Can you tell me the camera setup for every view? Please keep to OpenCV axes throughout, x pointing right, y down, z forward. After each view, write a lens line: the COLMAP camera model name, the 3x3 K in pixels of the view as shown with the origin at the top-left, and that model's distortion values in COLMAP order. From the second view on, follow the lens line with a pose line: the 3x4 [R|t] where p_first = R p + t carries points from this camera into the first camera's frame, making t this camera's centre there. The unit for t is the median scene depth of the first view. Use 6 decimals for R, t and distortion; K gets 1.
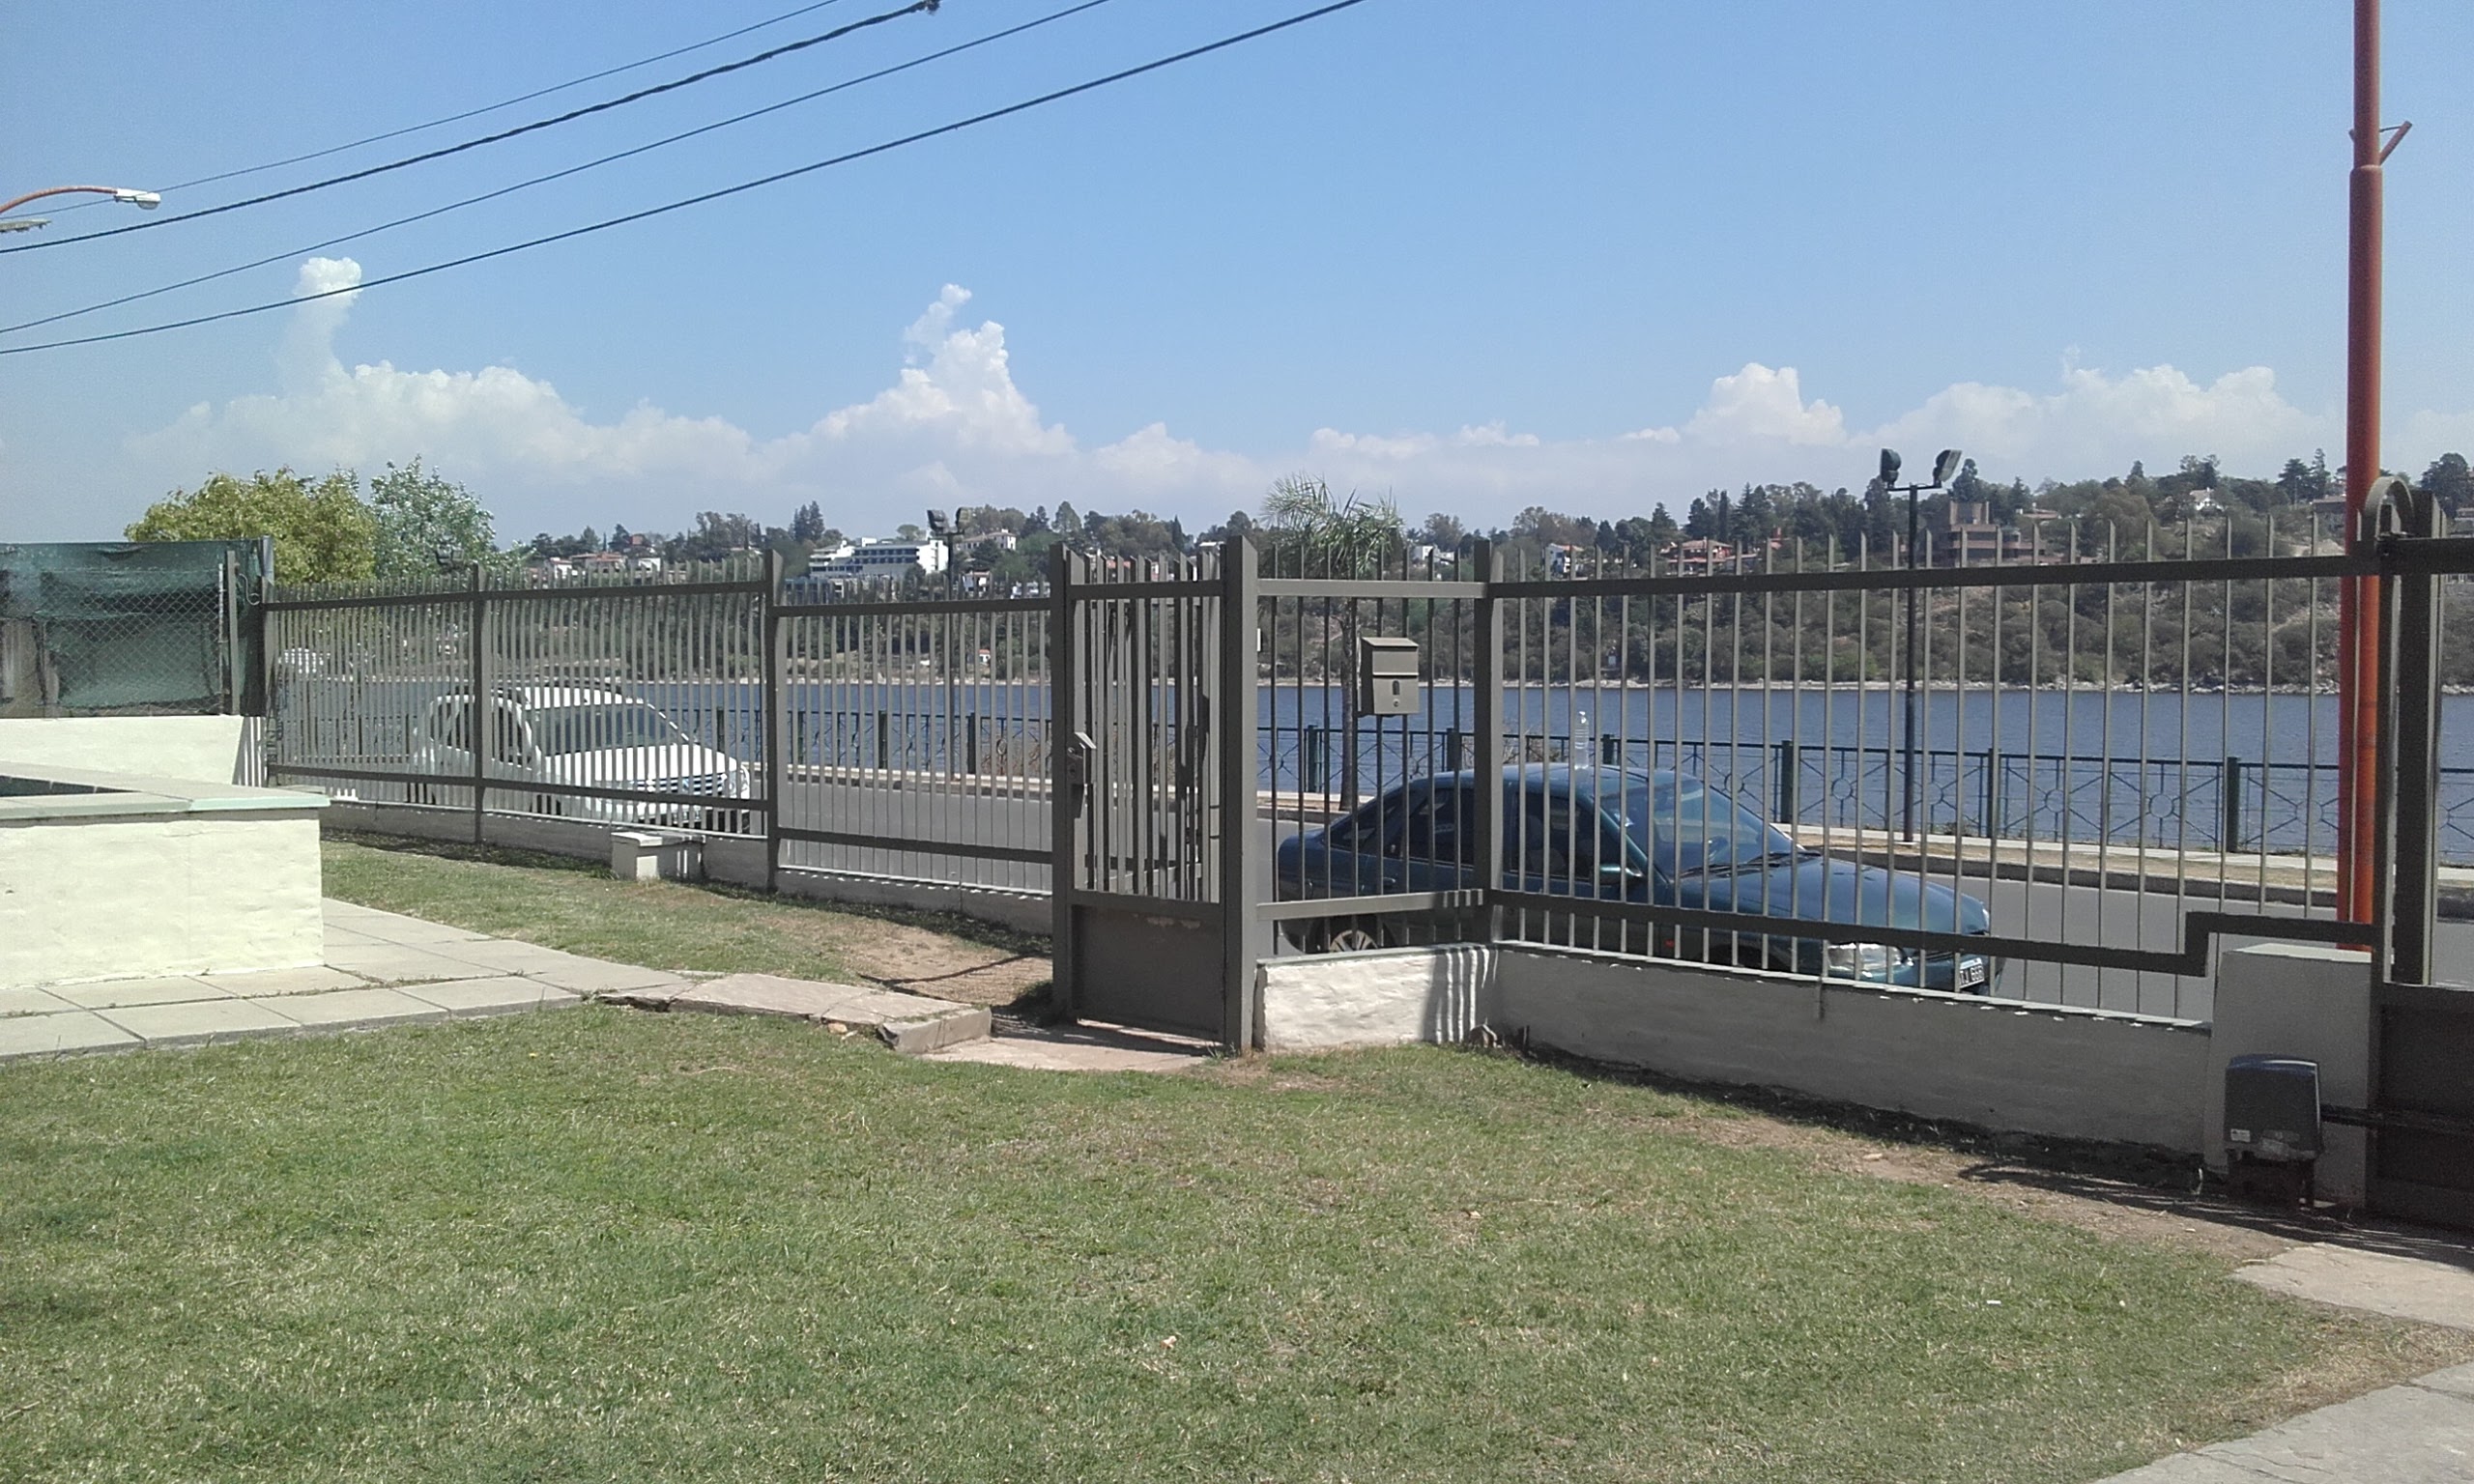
lens RADIAL K [[2284.8, 0, 1207.4], [0, 2284.8, 761.0], [0, 0, 1]] dist [0.121232, -0.243903]
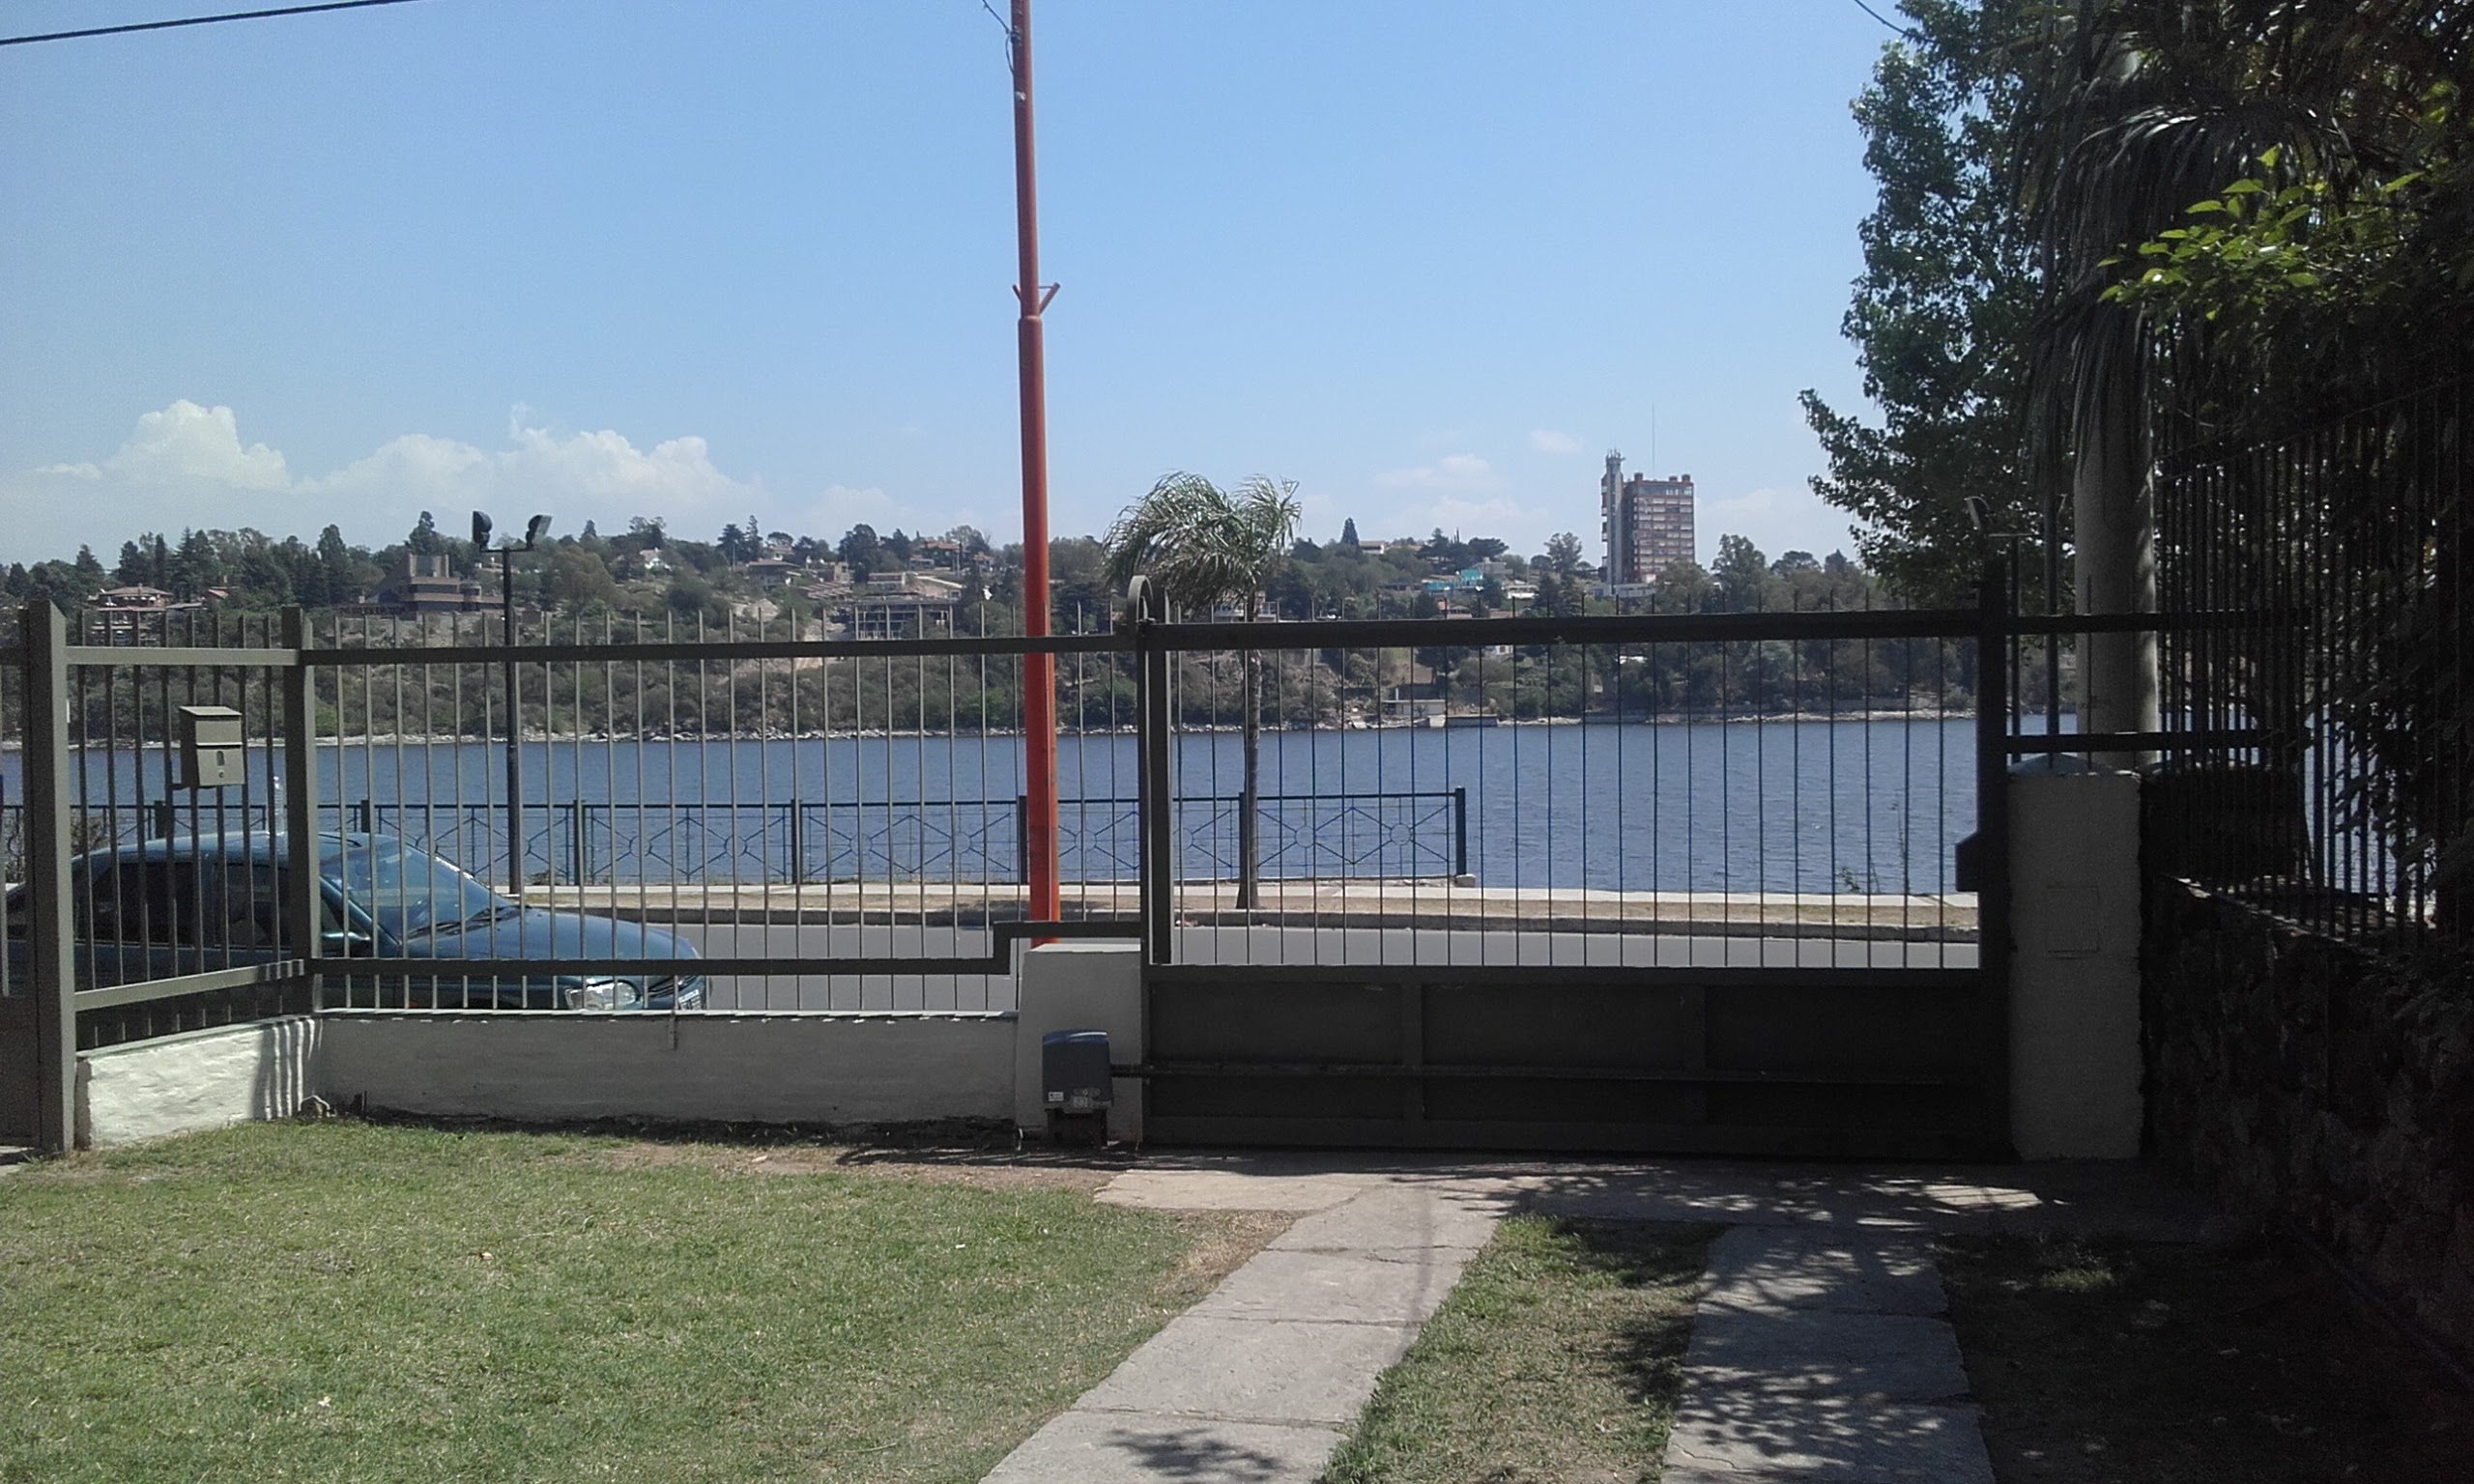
lens RADIAL K [[2284.8, 0, 1207.4], [0, 2284.8, 761.0], [0, 0, 1]] dist [0.121232, -0.243903]
pose [[0.806312, -0.029090, 0.590775, -0.157960], [0.042764, 0.999043, -0.009173, -0.003769], [-0.589943, 0.032660, 0.806784, -0.040253]]
